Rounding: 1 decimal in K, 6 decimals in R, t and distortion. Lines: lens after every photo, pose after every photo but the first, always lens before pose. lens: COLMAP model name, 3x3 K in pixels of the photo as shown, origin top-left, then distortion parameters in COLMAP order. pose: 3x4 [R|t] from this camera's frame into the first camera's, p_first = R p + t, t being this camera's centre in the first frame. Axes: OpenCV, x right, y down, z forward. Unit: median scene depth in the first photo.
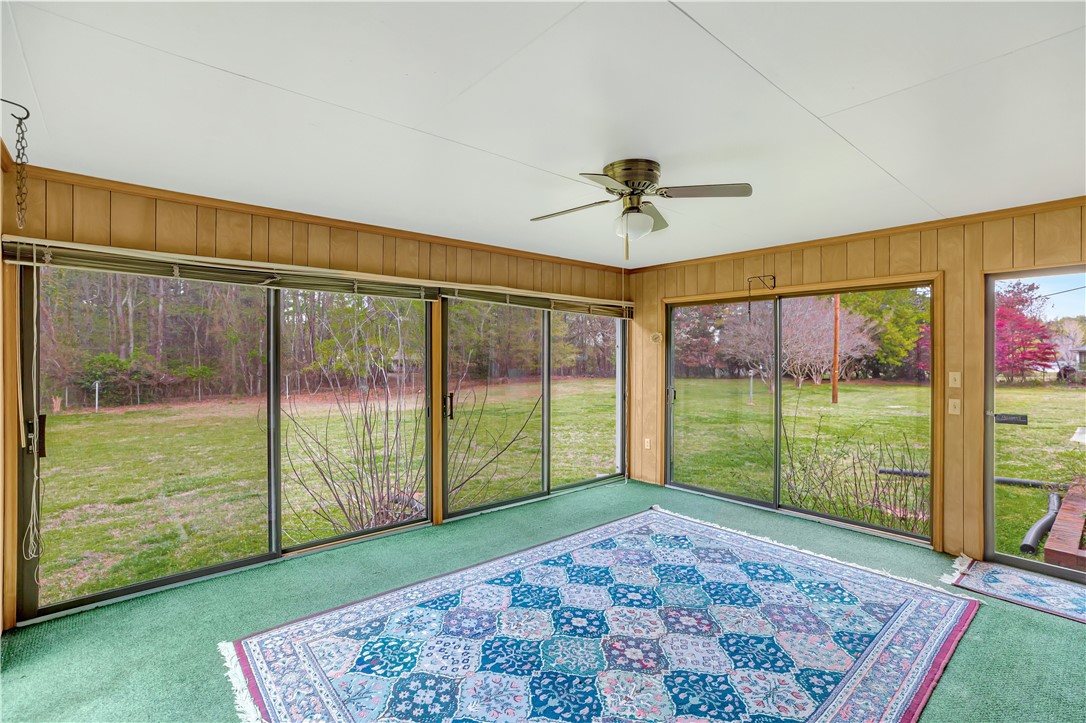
lens RADIAL K [[494.1, 0, 551.8], [0, 494.1, 354.4], [0, 0, 1]] dist [-0.026035, 0.000781]
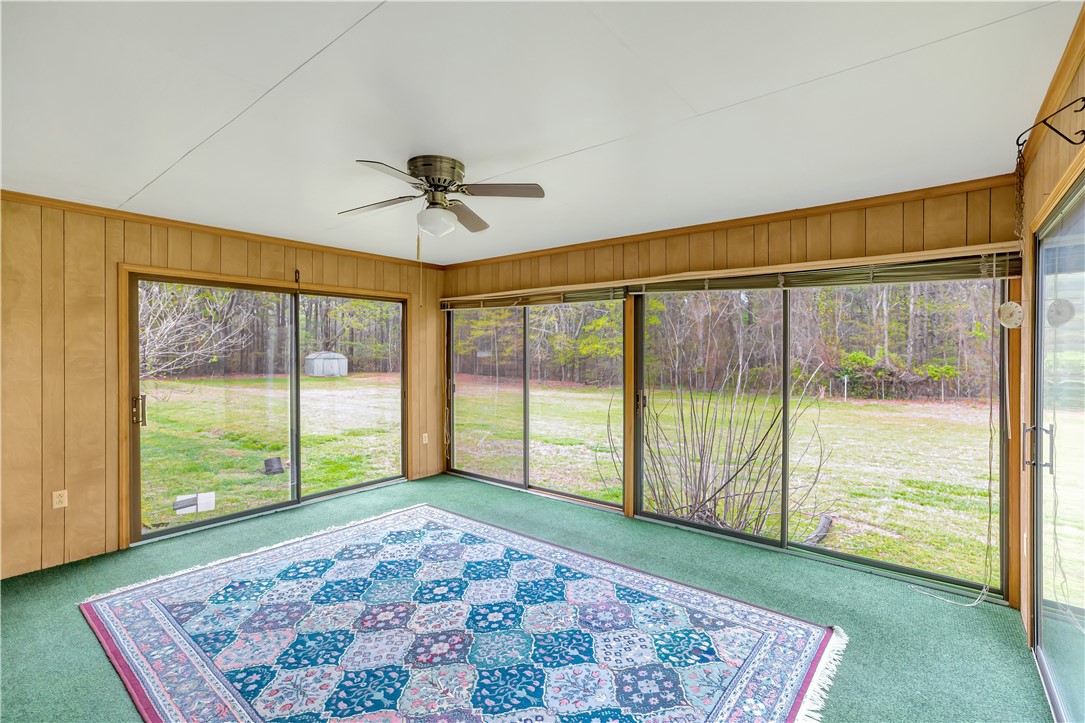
lens RADIAL K [[493.7, 0, 551.3], [0, 493.7, 354.4], [0, 0, 1]] dist [-0.026035, 0.000781]
pose [[0.186257, 0.002717, -0.982497, 1.065892], [-0.000477, 0.999996, 0.002675, 0.006767], [0.982501, -0.000029, 0.186258, 0.927757]]
